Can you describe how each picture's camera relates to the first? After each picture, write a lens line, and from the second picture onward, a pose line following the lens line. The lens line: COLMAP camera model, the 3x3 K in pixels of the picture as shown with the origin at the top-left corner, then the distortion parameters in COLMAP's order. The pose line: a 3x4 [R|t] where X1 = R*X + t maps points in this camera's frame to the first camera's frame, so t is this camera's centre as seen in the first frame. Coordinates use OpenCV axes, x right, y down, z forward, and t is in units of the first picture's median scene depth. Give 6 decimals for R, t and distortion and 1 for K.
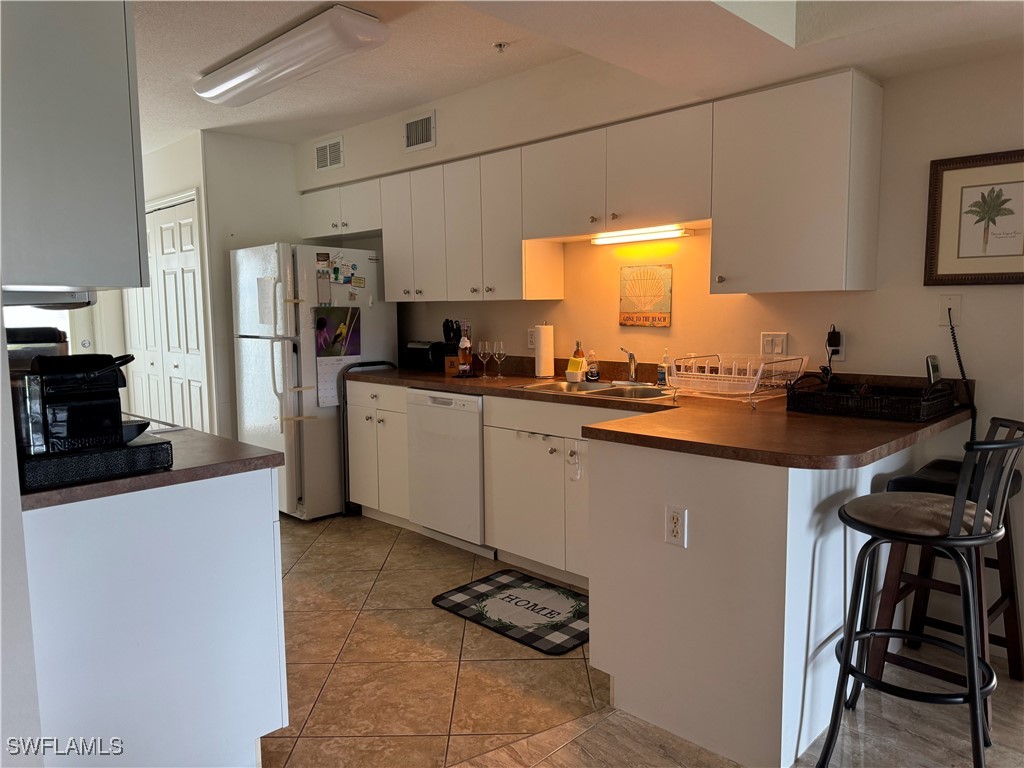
lens RADIAL K [[723.2, 0, 512.0], [0, 723.2, 384.0], [0, 0, 1]] dist [0.138116, -0.256768]
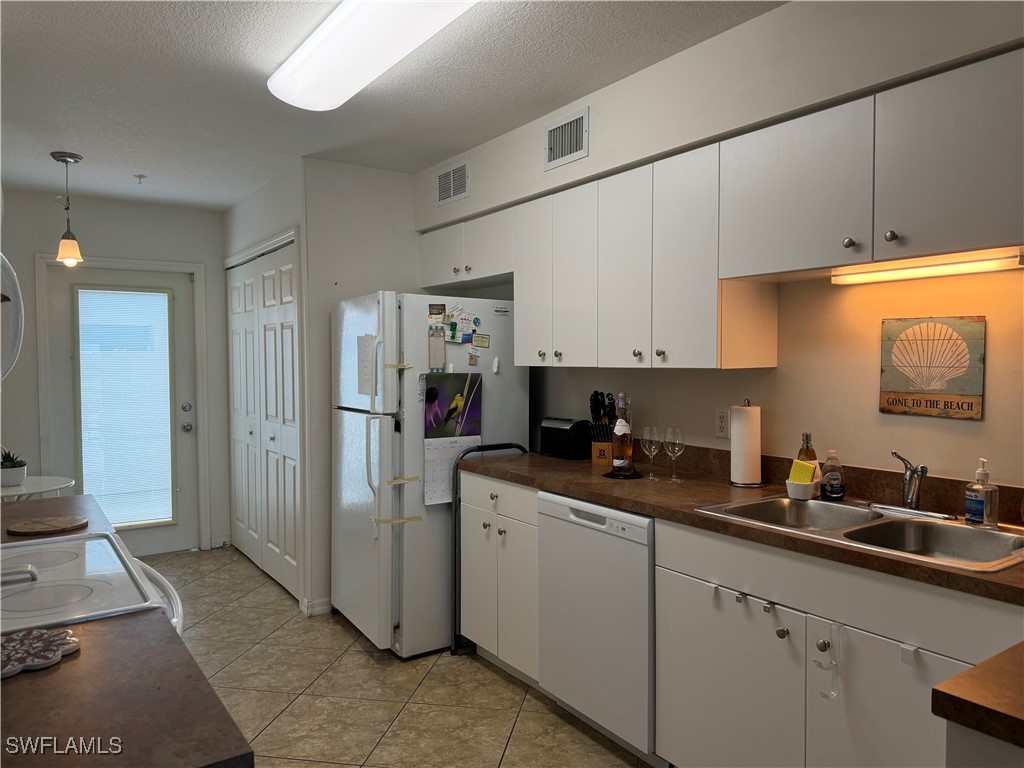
lens RADIAL K [[721.0, 0, 506.5], [0, 721.0, 386.3], [0, 0, 1]] dist [0.177267, -0.251372]
pose [[0.981003, 0.014884, -0.193423, -0.037304], [-0.027377, 0.997696, -0.062080, -0.046852], [0.192053, 0.066196, 0.979150, 0.270585]]
